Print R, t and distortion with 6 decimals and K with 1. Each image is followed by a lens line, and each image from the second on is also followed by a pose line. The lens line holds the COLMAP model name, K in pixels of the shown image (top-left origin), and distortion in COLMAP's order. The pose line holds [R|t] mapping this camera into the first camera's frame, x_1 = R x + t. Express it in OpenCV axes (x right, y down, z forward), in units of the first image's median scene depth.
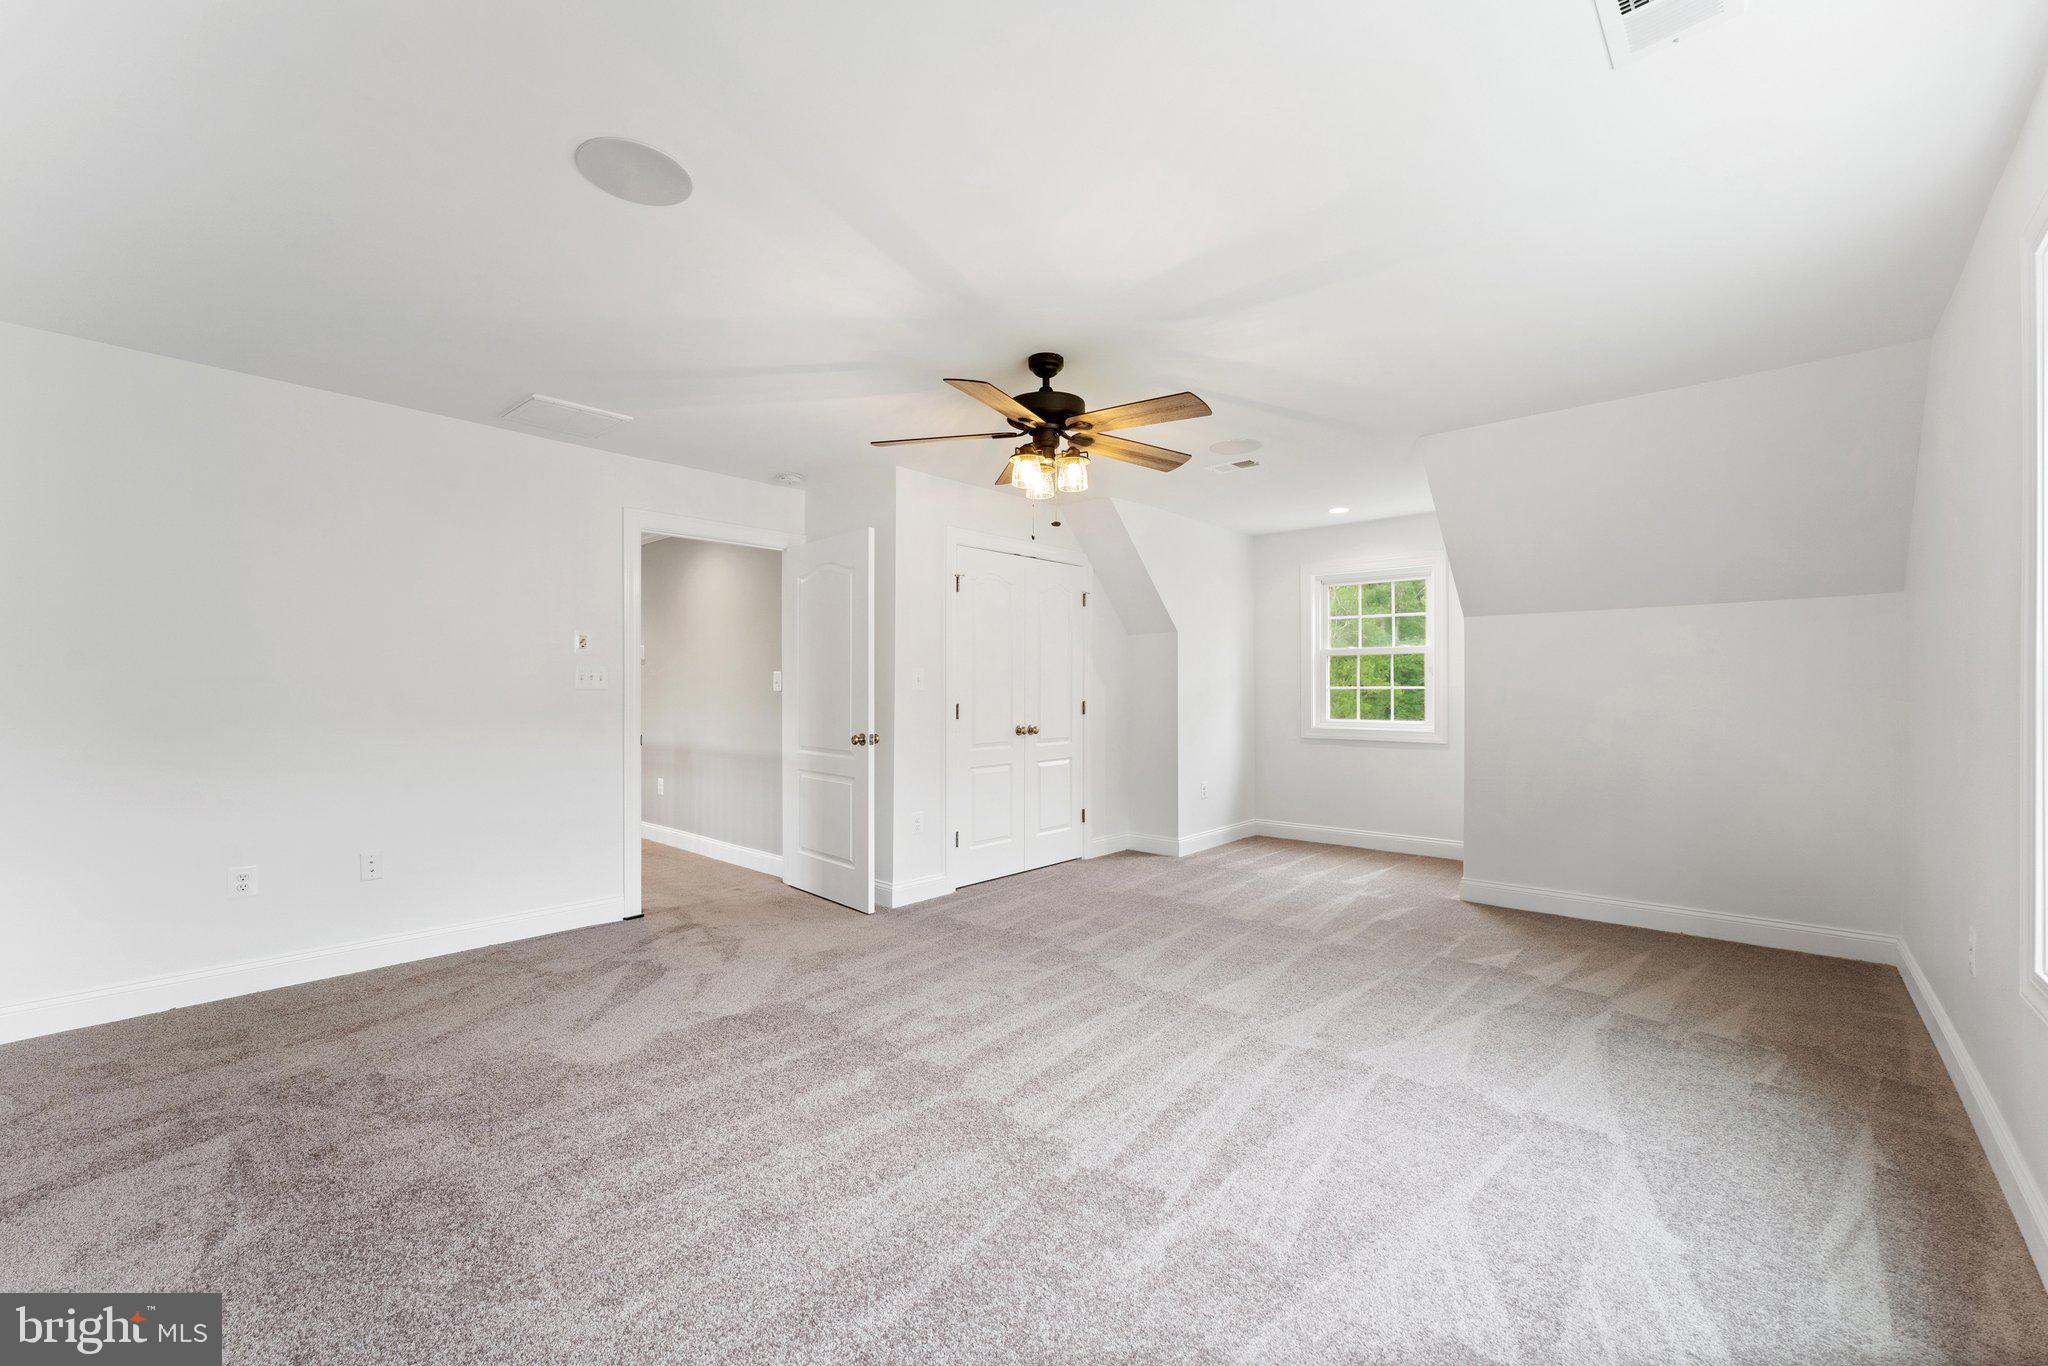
lens RADIAL K [[845.7, 0, 1015.2], [0, 845.7, 680.4], [0, 0, 1]] dist [-0.001210, -0.000294]
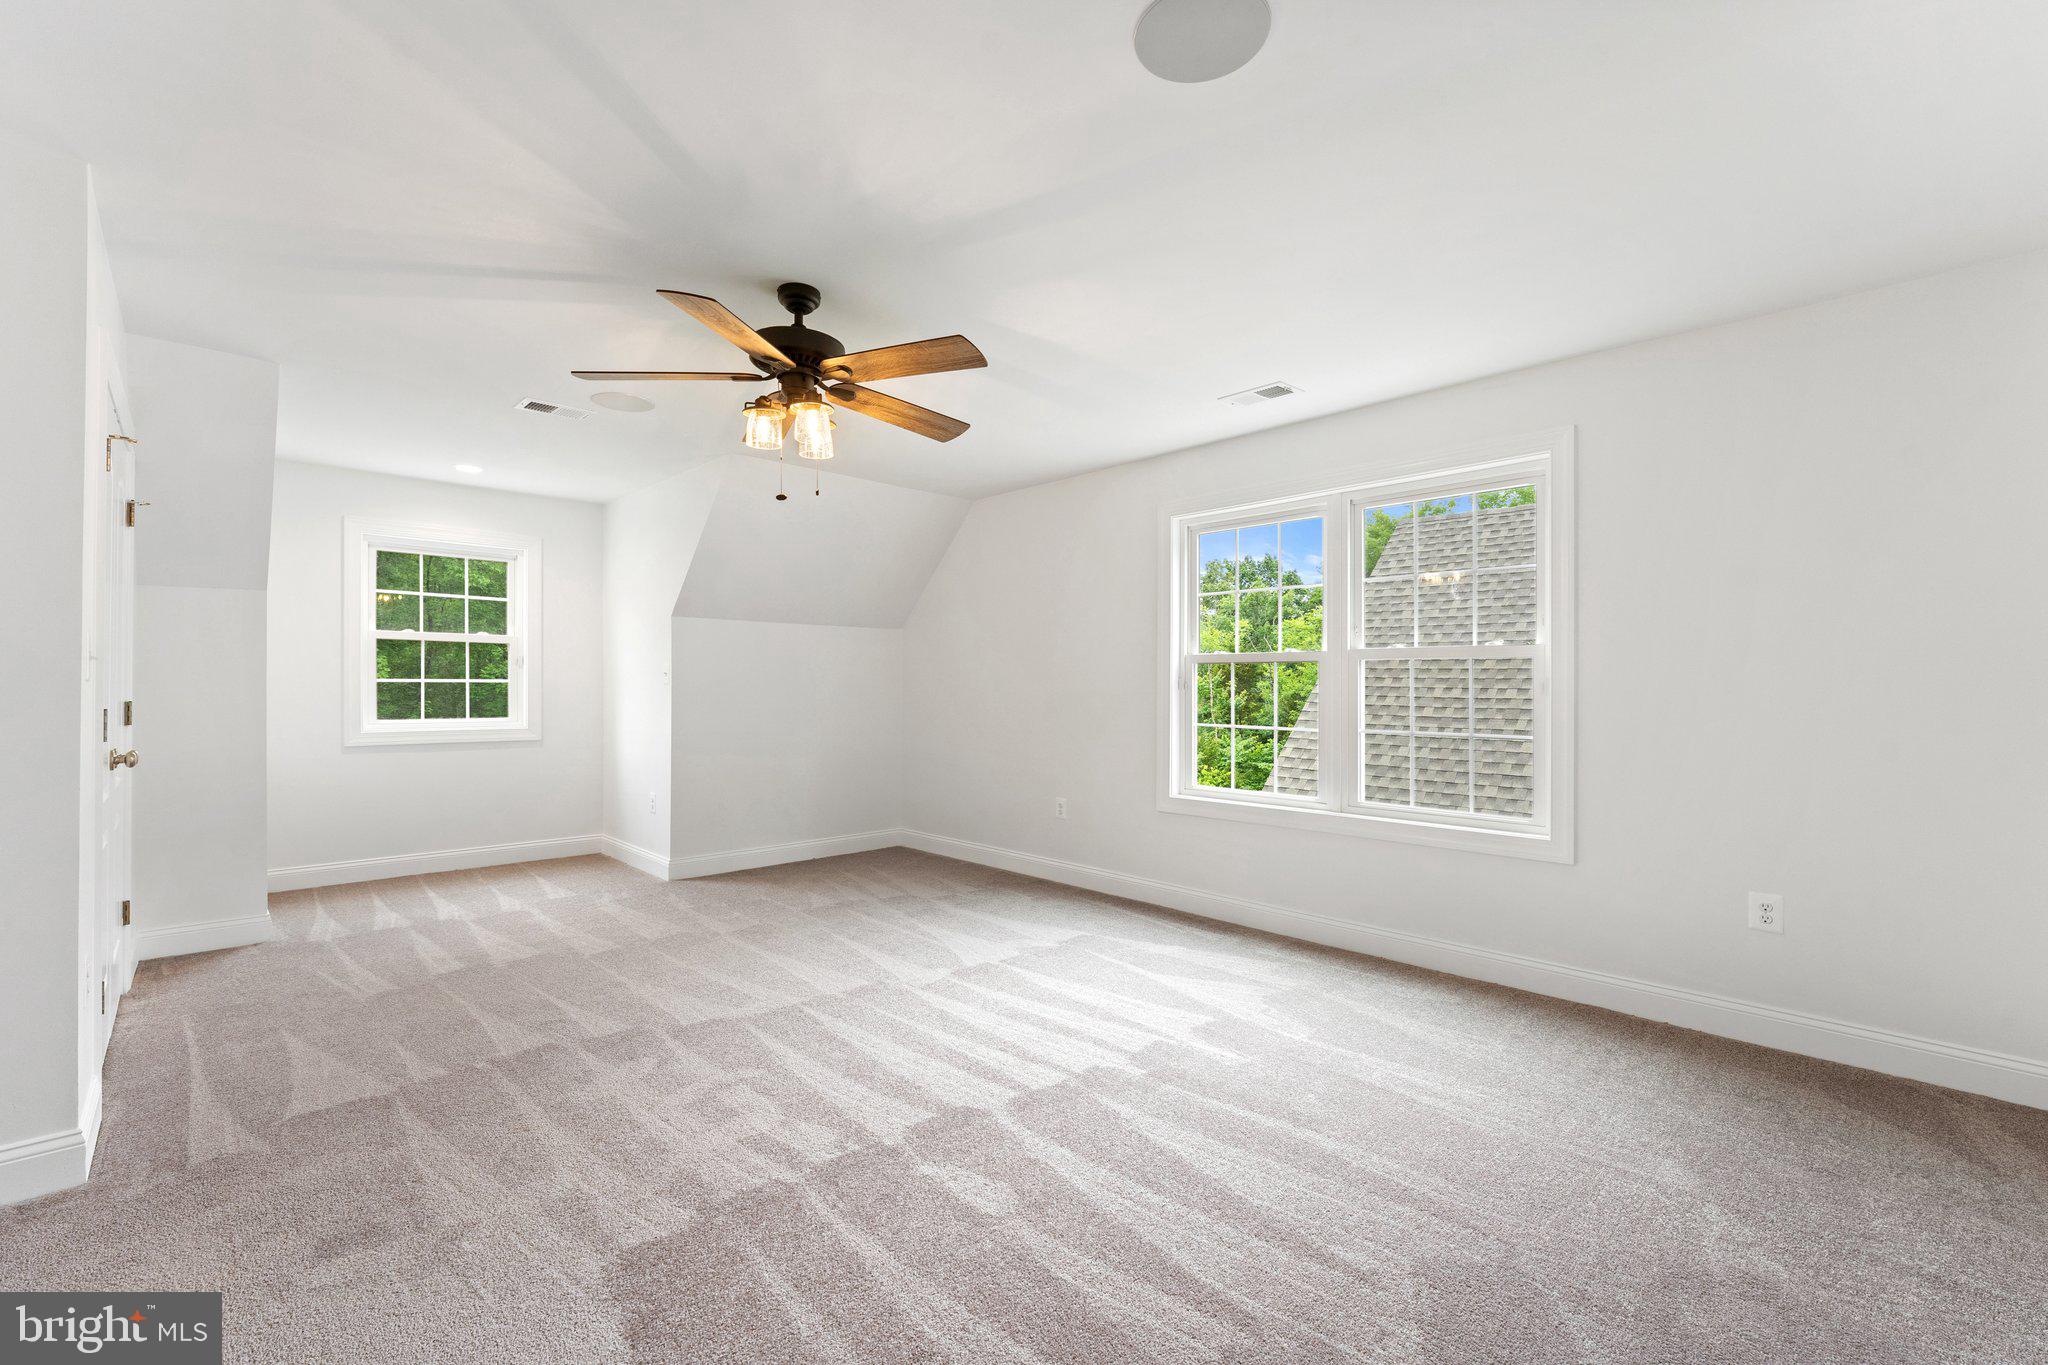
lens RADIAL K [[888.1, 0, 1024.7], [0, 888.1, 690.3], [0, 0, 1]] dist [0.000466, 0.000044]
pose [[0.054430, -0.004191, 0.998509, -0.715344], [-0.015790, 0.999863, 0.005058, 0.007160], [-0.998393, -0.016042, 0.054357, 0.621156]]
